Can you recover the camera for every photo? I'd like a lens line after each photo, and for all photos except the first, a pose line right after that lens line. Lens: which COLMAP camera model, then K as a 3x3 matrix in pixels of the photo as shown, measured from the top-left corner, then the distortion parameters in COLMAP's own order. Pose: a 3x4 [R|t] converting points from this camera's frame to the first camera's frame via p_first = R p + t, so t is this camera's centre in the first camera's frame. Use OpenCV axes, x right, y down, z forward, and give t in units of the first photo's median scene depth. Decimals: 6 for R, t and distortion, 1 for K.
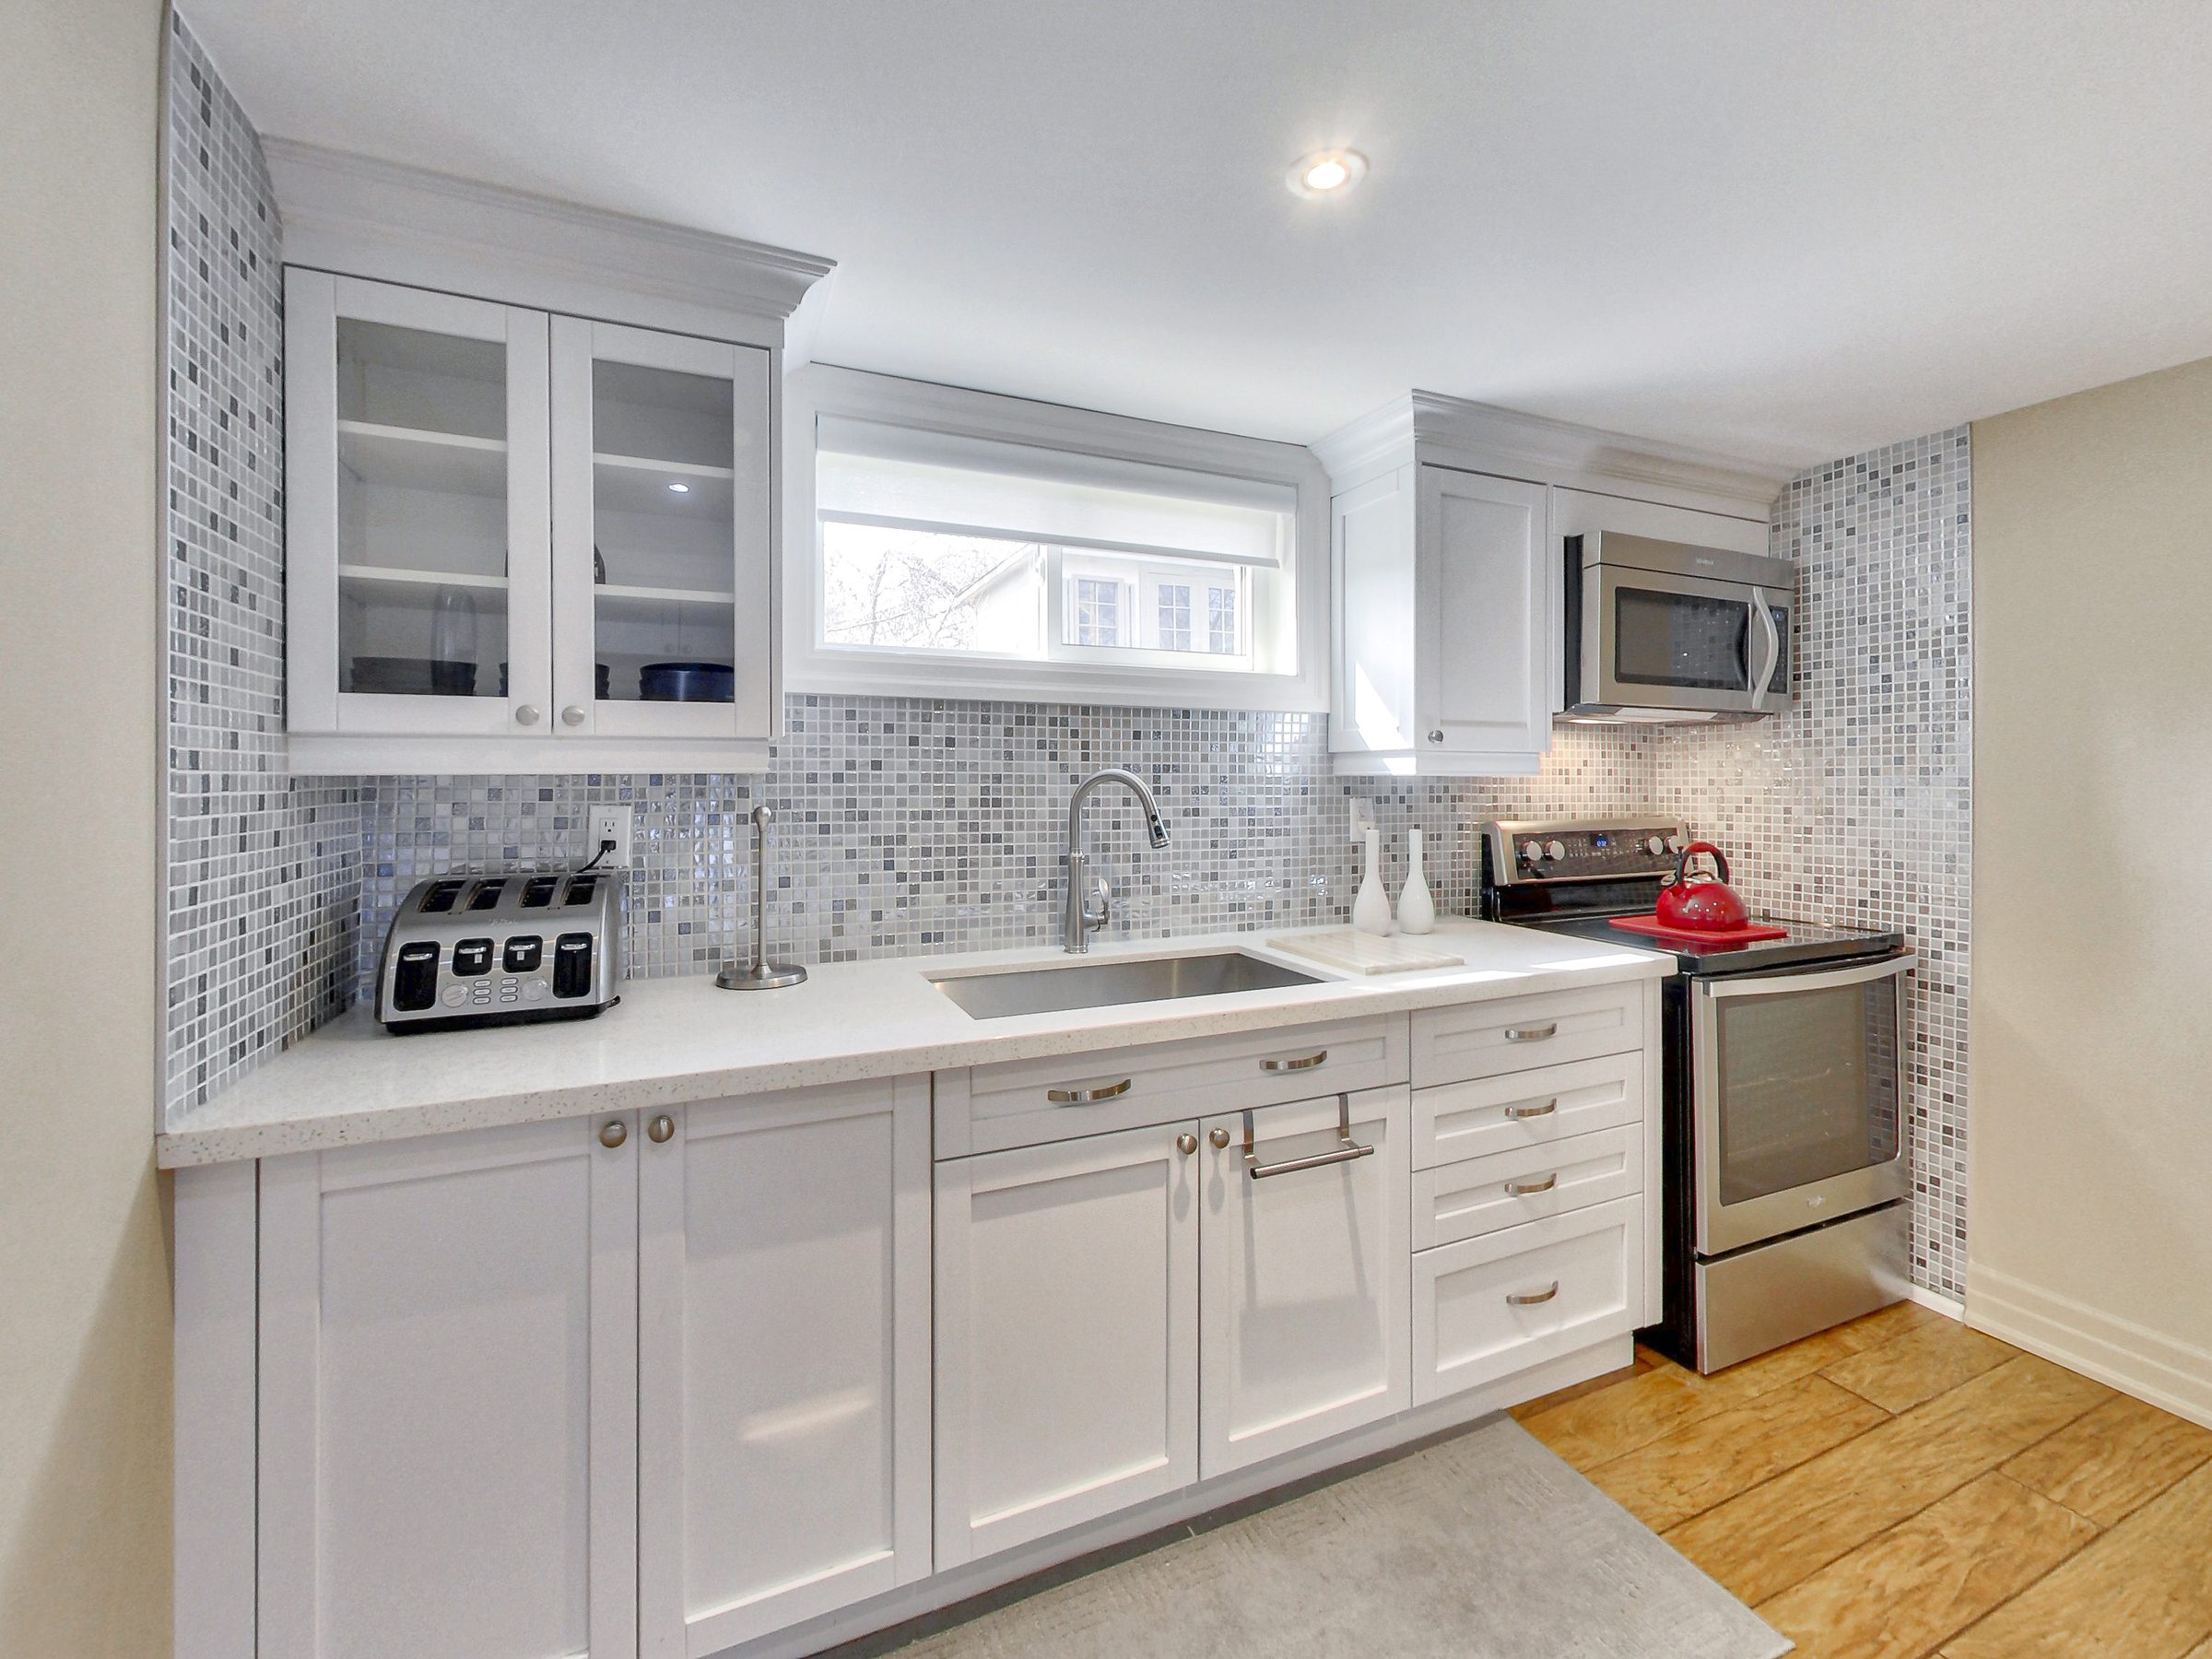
lens RADIAL K [[933.5, 0, 1106.3], [0, 933.5, 777.4], [0, 0, 1]] dist [0.001155, 0.000130]
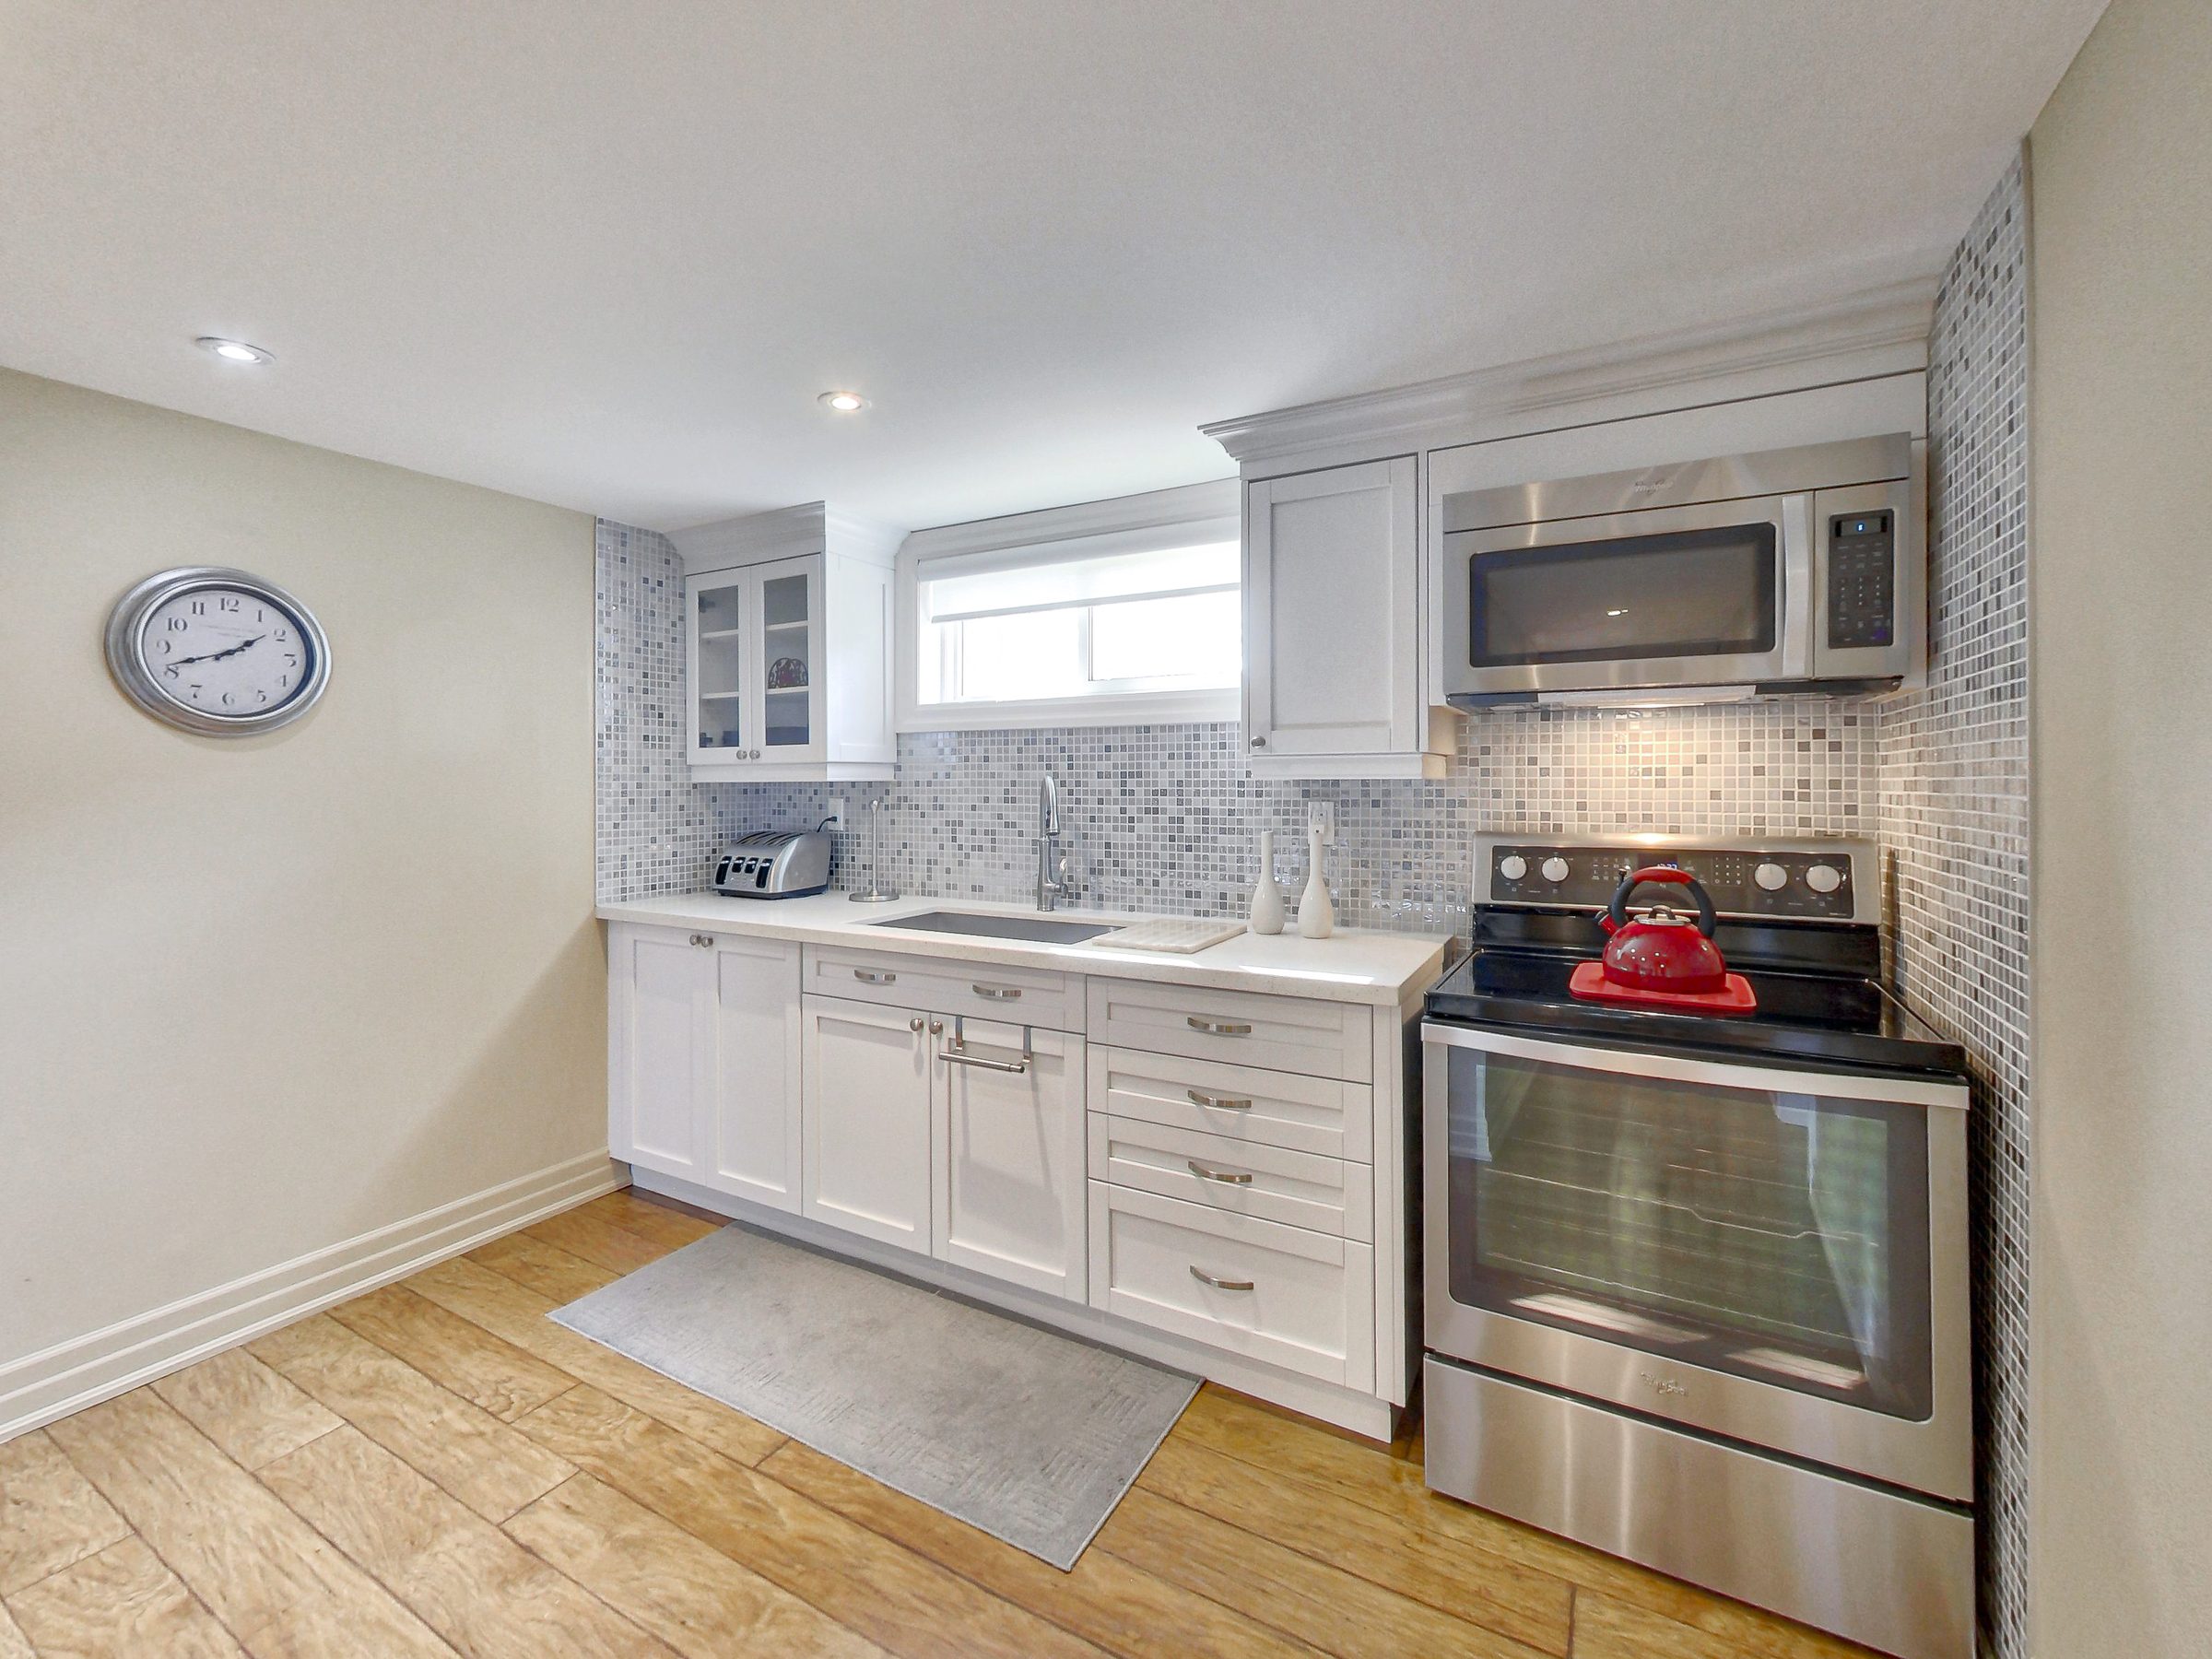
lens RADIAL K [[933.5, 0, 1106.3], [0, 933.5, 777.4], [0, 0, 1]] dist [0.001155, 0.000130]
pose [[0.597046, -0.008761, -0.802159, 1.066242], [0.004264, 0.999961, -0.007748, 0.003695], [0.802196, 0.001205, 0.597060, 0.246274]]
